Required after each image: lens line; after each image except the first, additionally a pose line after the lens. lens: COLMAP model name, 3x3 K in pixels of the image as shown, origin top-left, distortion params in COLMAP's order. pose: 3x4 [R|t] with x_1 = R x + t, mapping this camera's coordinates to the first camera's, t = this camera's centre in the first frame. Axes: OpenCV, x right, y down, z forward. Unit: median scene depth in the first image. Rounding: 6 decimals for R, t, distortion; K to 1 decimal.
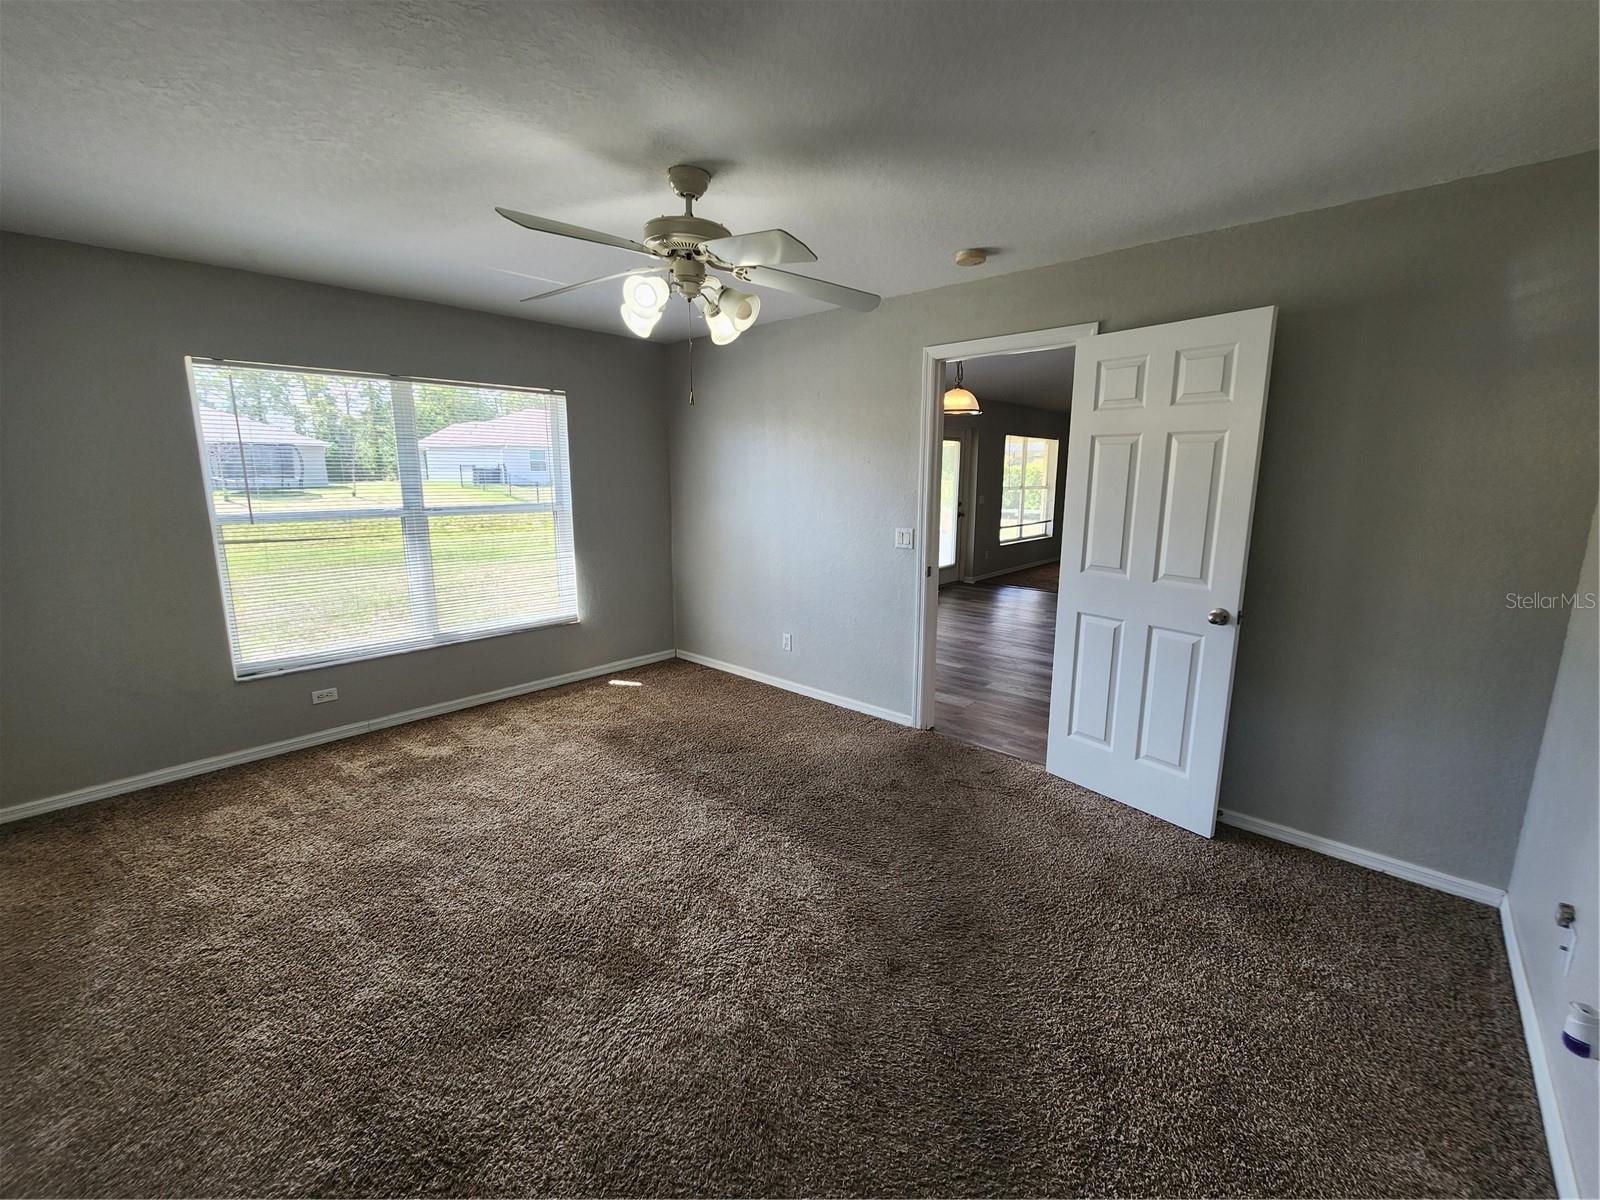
lens RADIAL K [[655.6, 0, 806.1], [0, 655.6, 602.3], [0, 0, 1]] dist [-0.000559, -0.001730]
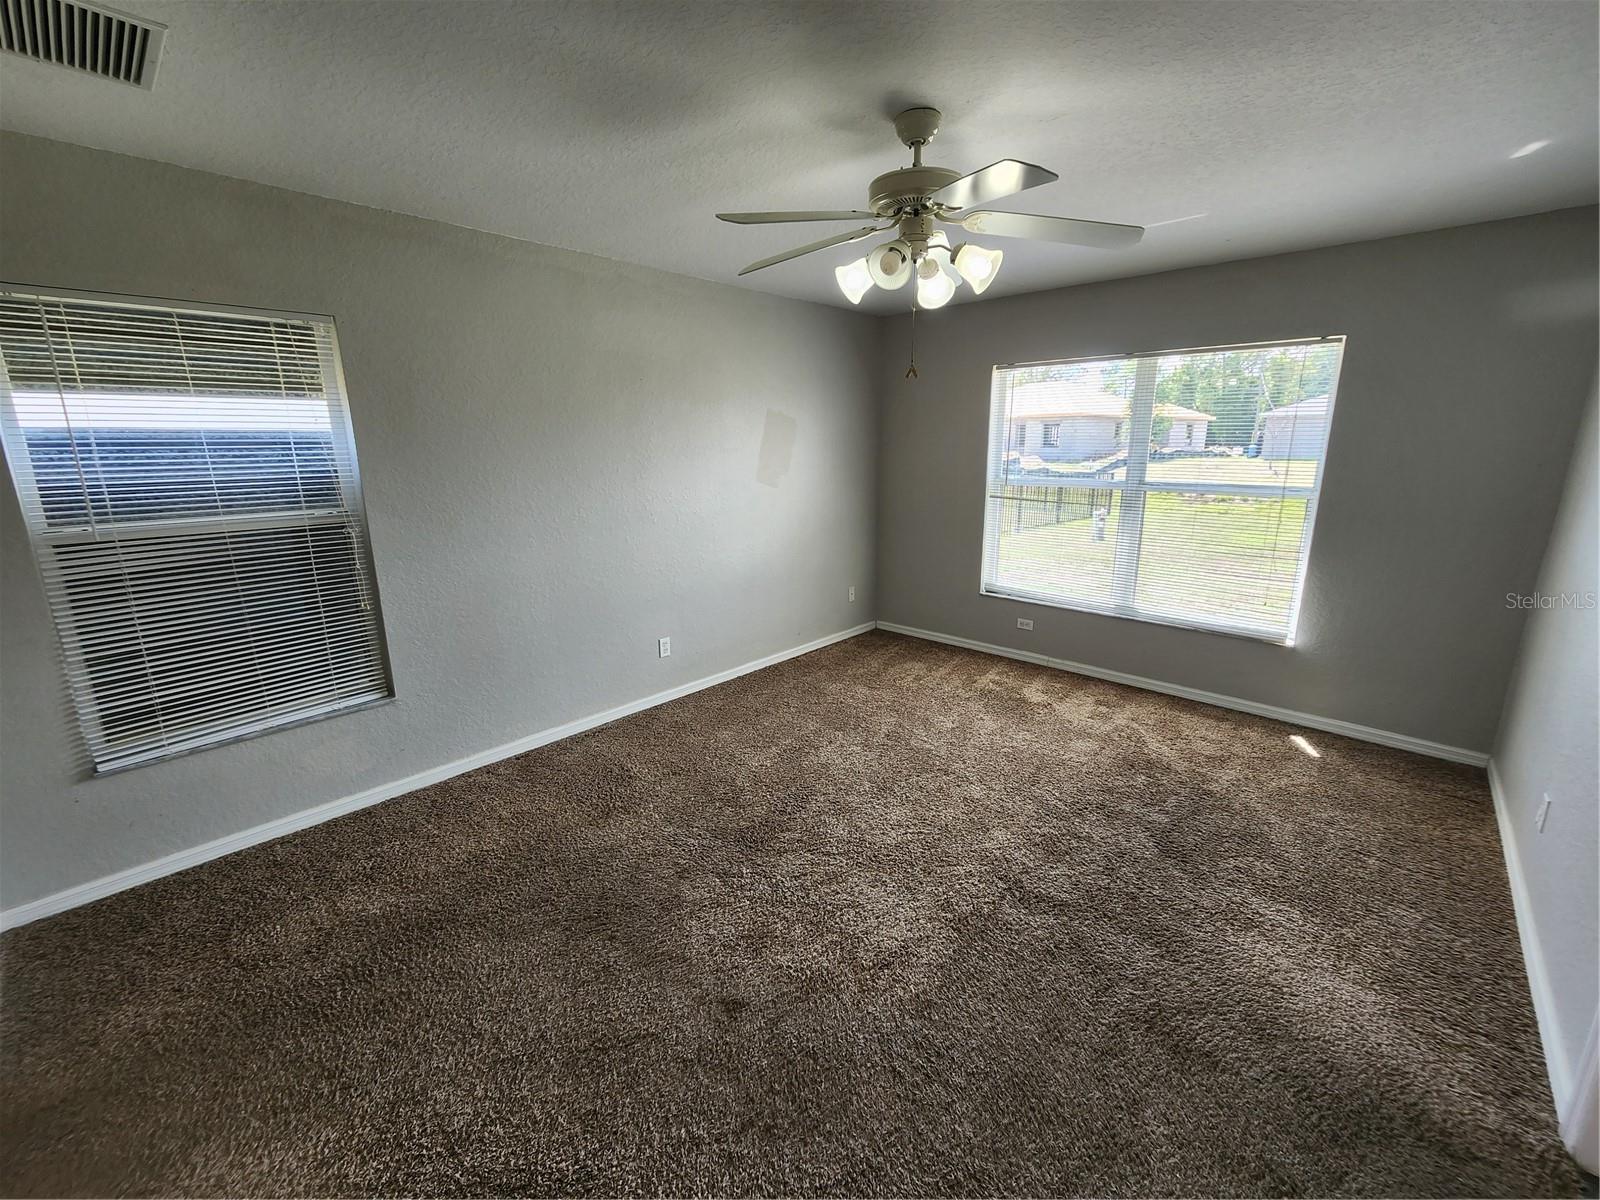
lens RADIAL K [[655.6, 0, 806.5], [0, 655.6, 589.0], [0, 0, 1]] dist [-0.000559, -0.001730]
pose [[-0.005208, 0.215829, -0.976417, 0.495043], [-0.193296, 0.957798, 0.212744, -0.111649], [0.981127, 0.189846, 0.036731, 0.537903]]
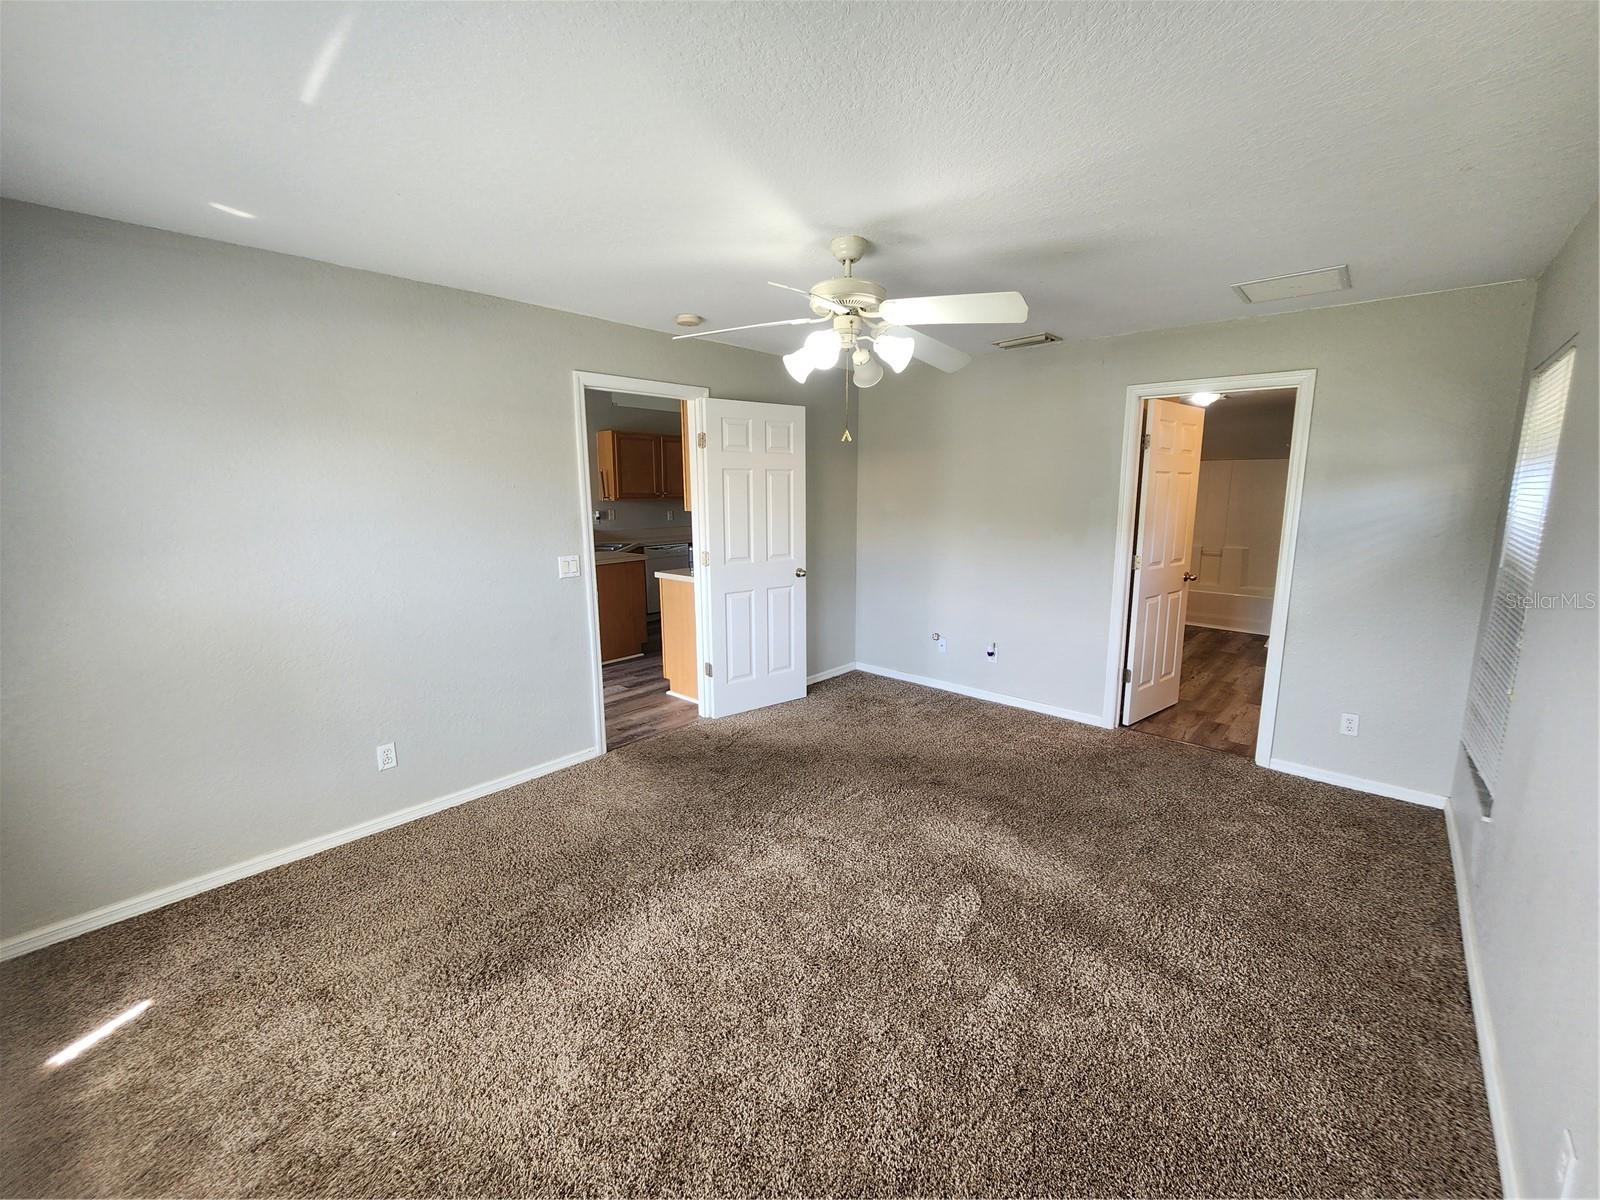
lens RADIAL K [[655.6, 0, 798.2], [0, 655.6, 600.8], [0, 0, 1]] dist [-0.000559, -0.001730]
pose [[0.005497, -0.178482, 0.983928, -0.816316], [0.199722, 0.964314, 0.173809, -0.154183], [-0.979837, 0.195557, 0.040947, 0.668083]]
